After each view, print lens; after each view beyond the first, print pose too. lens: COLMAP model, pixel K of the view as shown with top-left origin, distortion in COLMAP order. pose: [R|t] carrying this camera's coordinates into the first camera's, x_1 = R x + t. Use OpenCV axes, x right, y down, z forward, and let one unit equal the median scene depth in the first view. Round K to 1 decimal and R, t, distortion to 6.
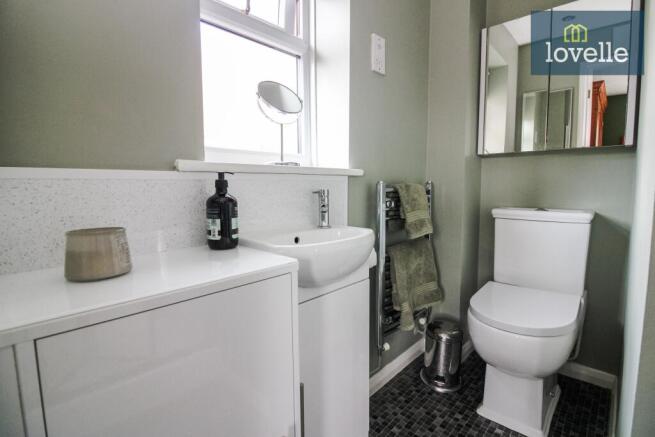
lens RADIAL K [[312.2, 0, 330.7], [0, 312.2, 214.8], [0, 0, 1]] dist [0.001871, -0.012625]
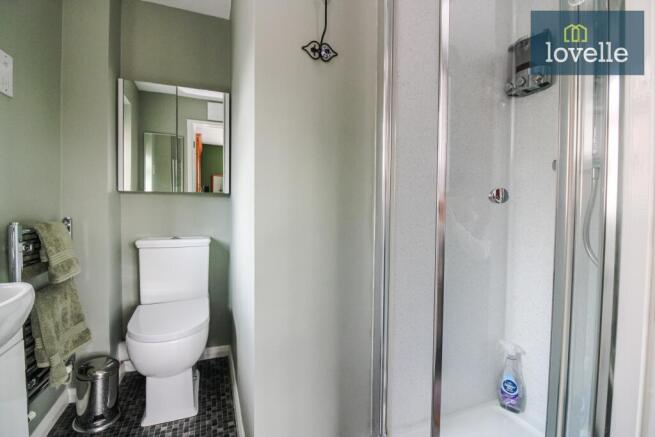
lens RADIAL K [[312.2, 0, 330.7], [0, 312.2, 214.8], [0, 0, 1]] dist [0.001871, -0.012625]
pose [[0.423981, -0.017959, 0.905493, -0.220975], [0.067560, 0.997645, -0.011847, -0.056627], [-0.903148, 0.066198, 0.424196, -0.123777]]
